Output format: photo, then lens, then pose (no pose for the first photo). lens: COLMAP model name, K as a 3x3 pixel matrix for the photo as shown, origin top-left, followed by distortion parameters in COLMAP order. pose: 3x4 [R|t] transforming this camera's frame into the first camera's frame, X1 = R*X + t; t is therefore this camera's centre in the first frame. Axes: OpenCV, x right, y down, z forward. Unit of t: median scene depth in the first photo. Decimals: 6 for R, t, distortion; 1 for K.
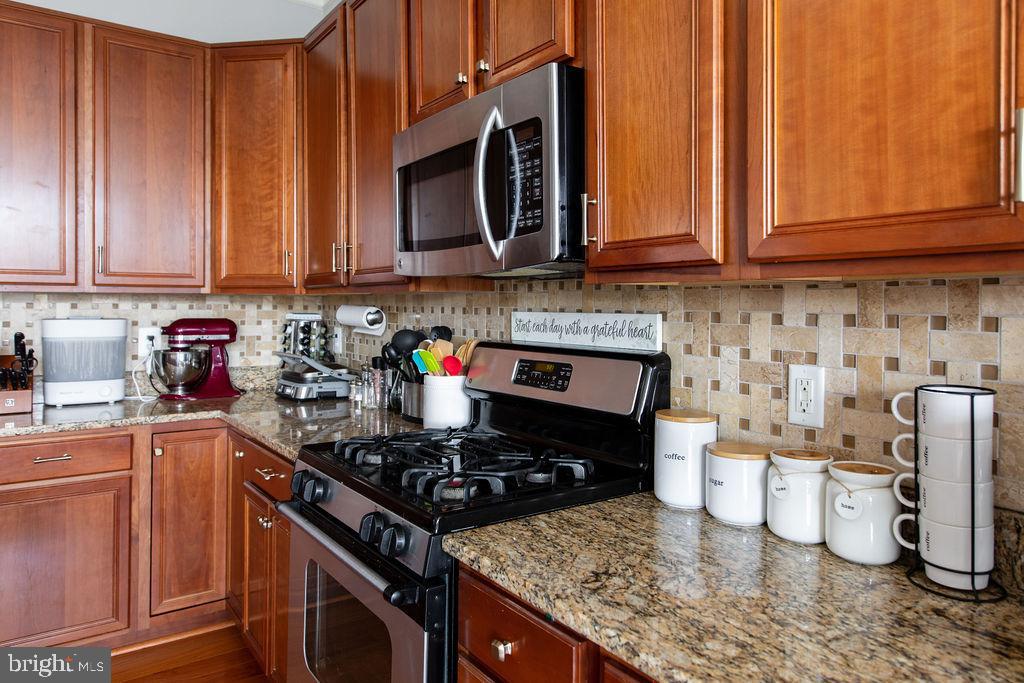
lens RADIAL K [[674.5, 0, 514.8], [0, 674.5, 308.2], [0, 0, 1]] dist [0.000409, 0.000203]
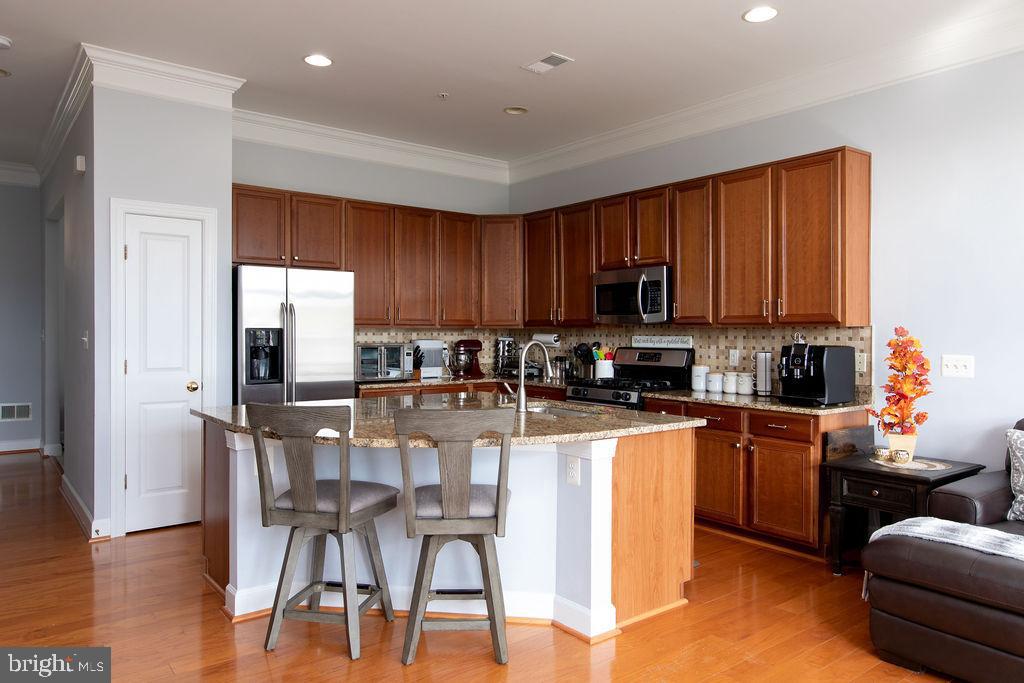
lens RADIAL K [[696.1, 0, 512.0], [0, 696.1, 341.5], [0, 0, 1]] dist [0.002137, 0.001416]
pose [[0.999170, -0.003381, 0.040604, -0.476000], [0.003001, 0.999951, 0.009394, 0.000083], [-0.040633, -0.009265, 0.999131, -1.401952]]
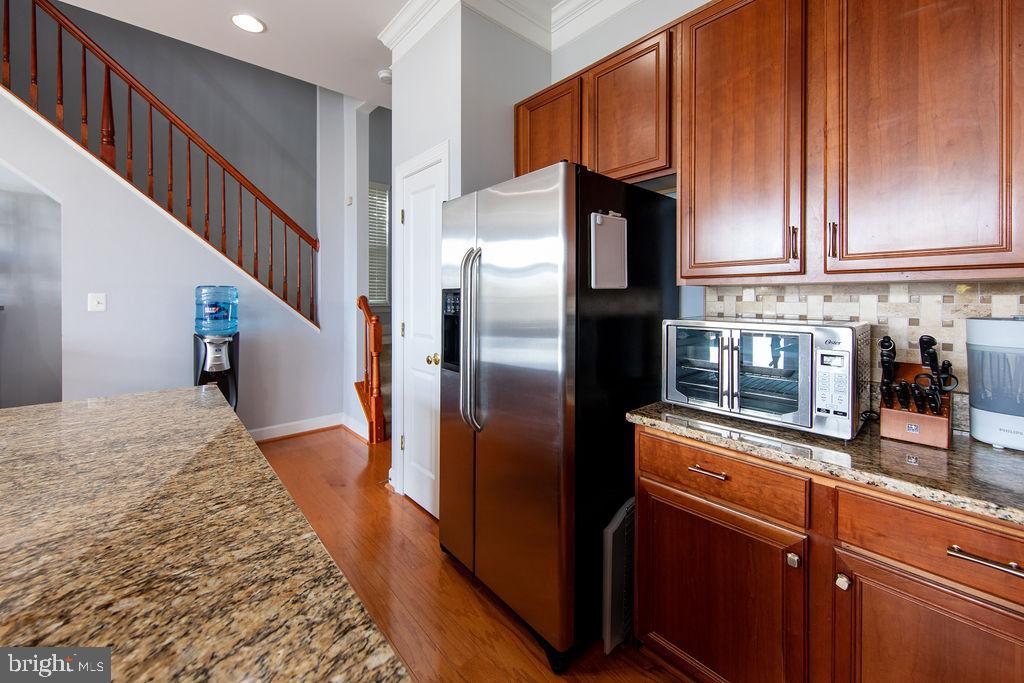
lens RADIAL K [[403.9, 0, 511.1], [0, 403.9, 298.7], [0, 0, 1]] dist [0.001240, 0.000146]
pose [[0.098284, -0.000229, -0.995158, -0.328149], [-0.005080, 0.999987, -0.000732, -0.001643], [0.995145, 0.005127, 0.098281, 0.487029]]
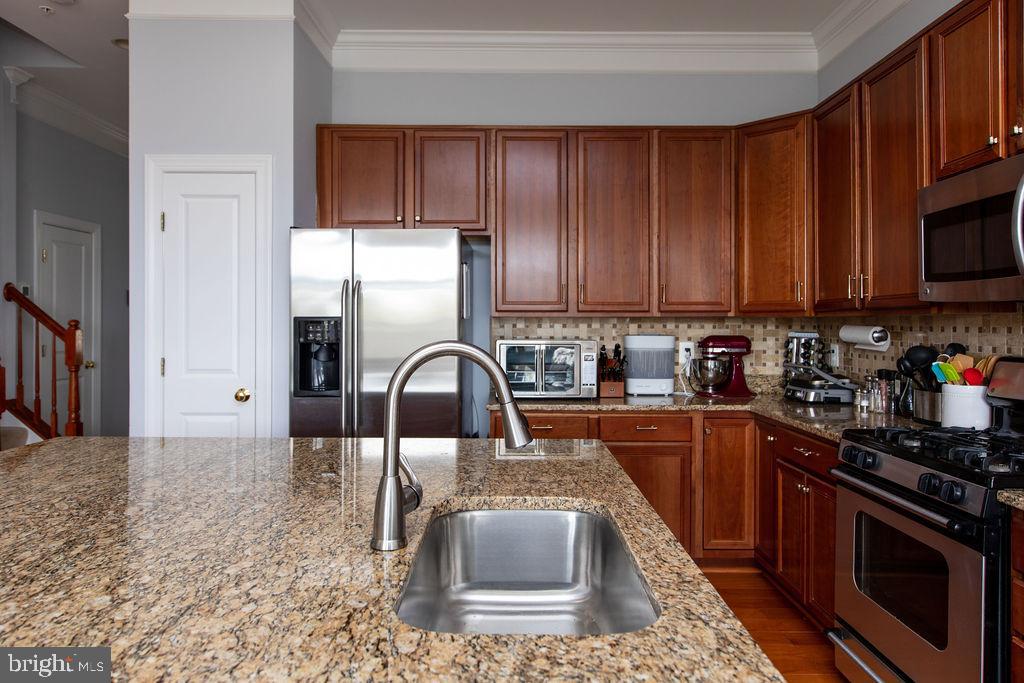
lens RADIAL K [[667.7, 0, 512.5], [0, 667.7, 324.9], [0, 0, 1]] dist [0.006257, 0.000809]
pose [[0.813620, -0.002880, -0.581391, -0.053970], [-0.000056, 0.999987, -0.005033, 0.001036], [0.581398, 0.004127, 0.813609, -0.333210]]
